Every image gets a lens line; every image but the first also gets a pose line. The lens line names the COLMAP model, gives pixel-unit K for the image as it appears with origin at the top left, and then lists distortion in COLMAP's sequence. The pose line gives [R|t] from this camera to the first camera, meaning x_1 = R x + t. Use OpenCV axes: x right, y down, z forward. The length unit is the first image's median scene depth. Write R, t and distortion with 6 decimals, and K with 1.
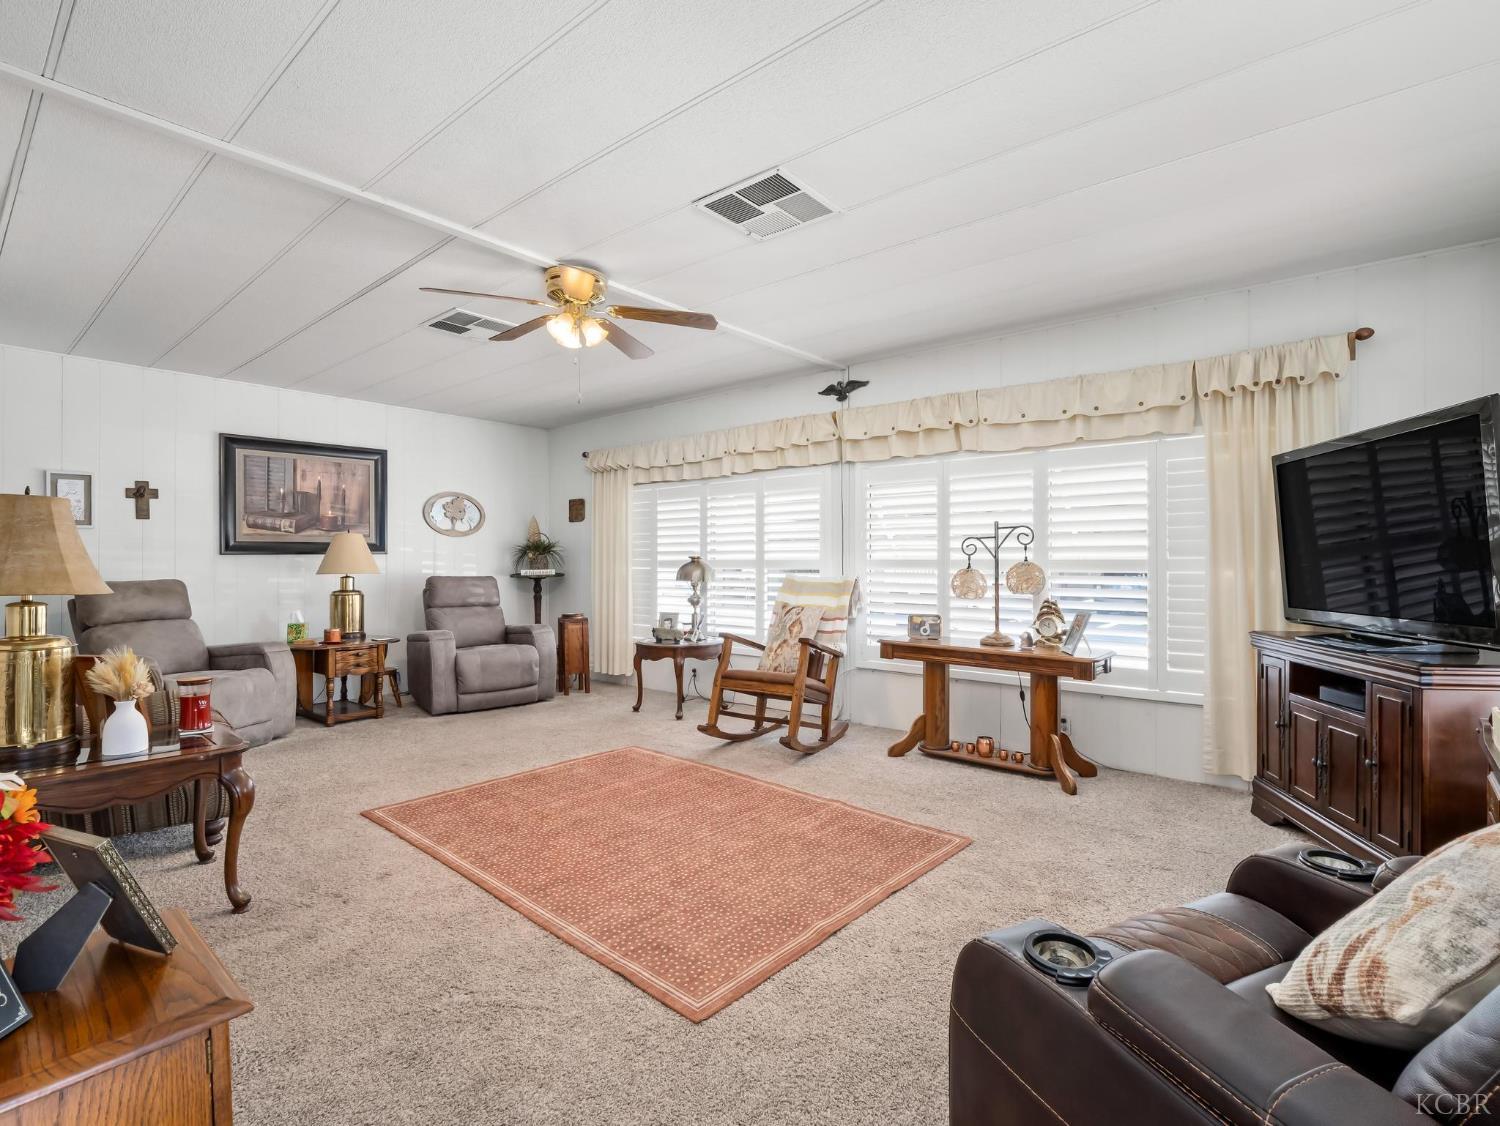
lens RADIAL K [[724.7, 0, 742.8], [0, 724.7, 568.4], [0, 0, 1]] dist [-0.010677, -0.003622]
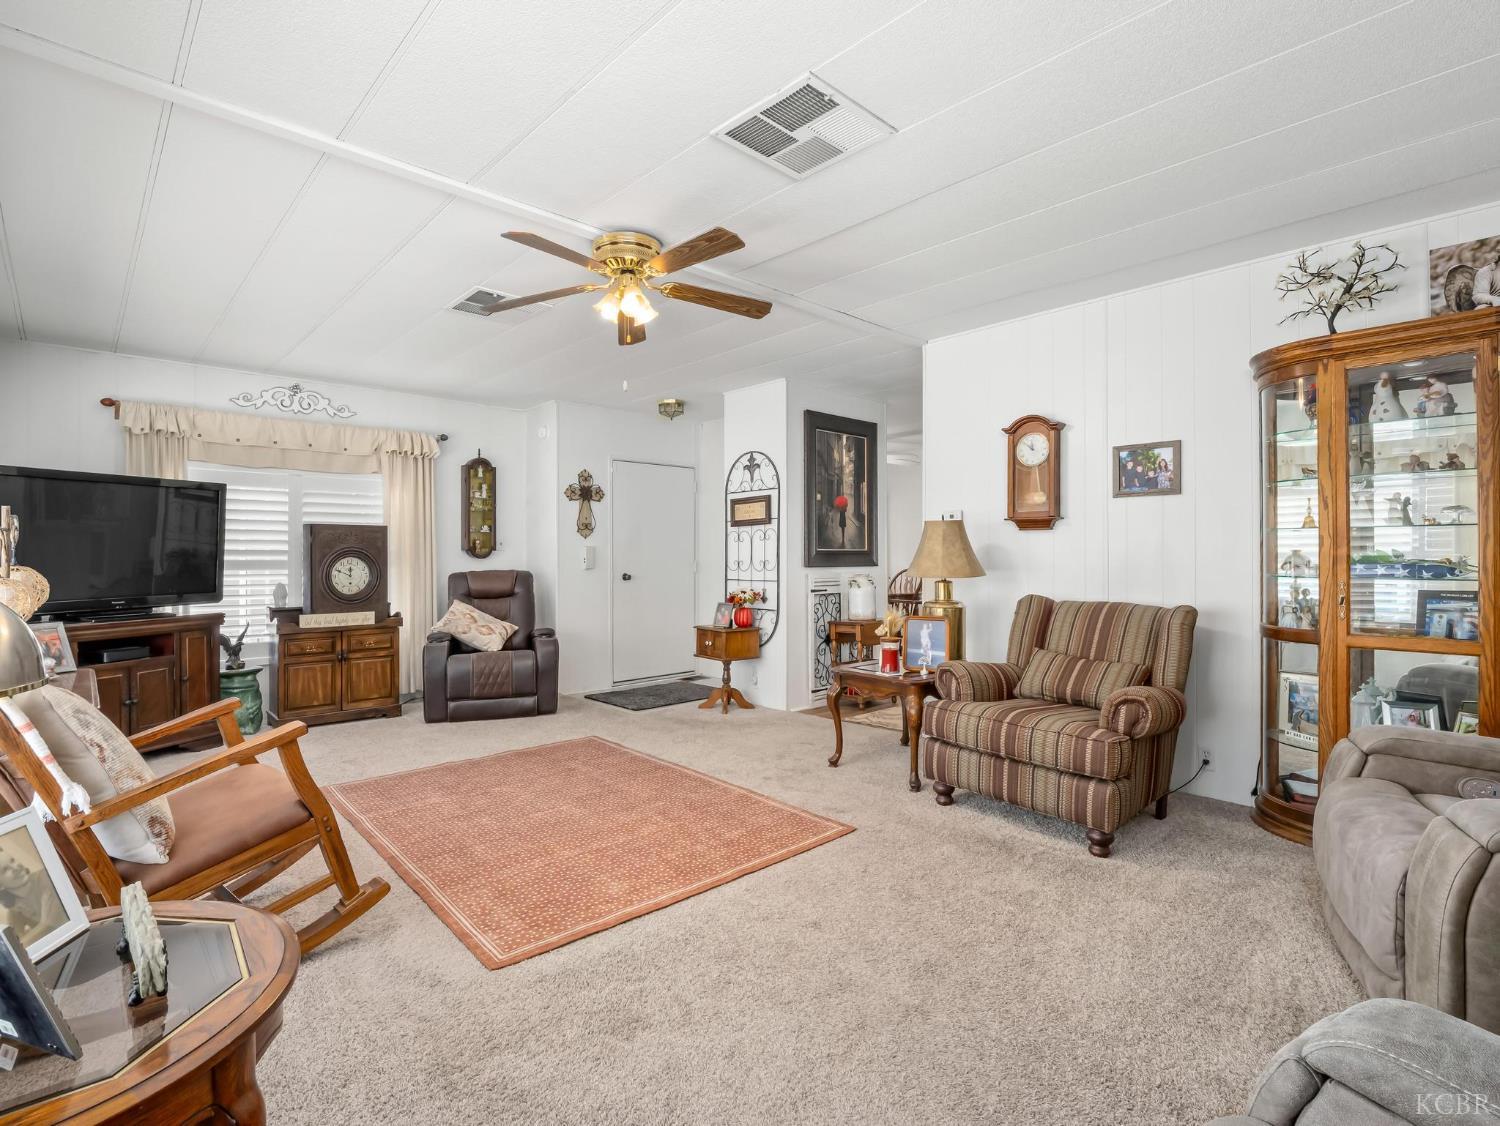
lens RADIAL K [[724.7, 0, 745.0], [0, 724.7, 557.7], [0, 0, 1]] dist [-0.010677, -0.003622]
pose [[-0.994357, 0.004952, 0.105973, -0.396283], [0.006966, 0.999802, 0.018648, -0.025254], [-0.105859, 0.019281, -0.994194, 1.579138]]
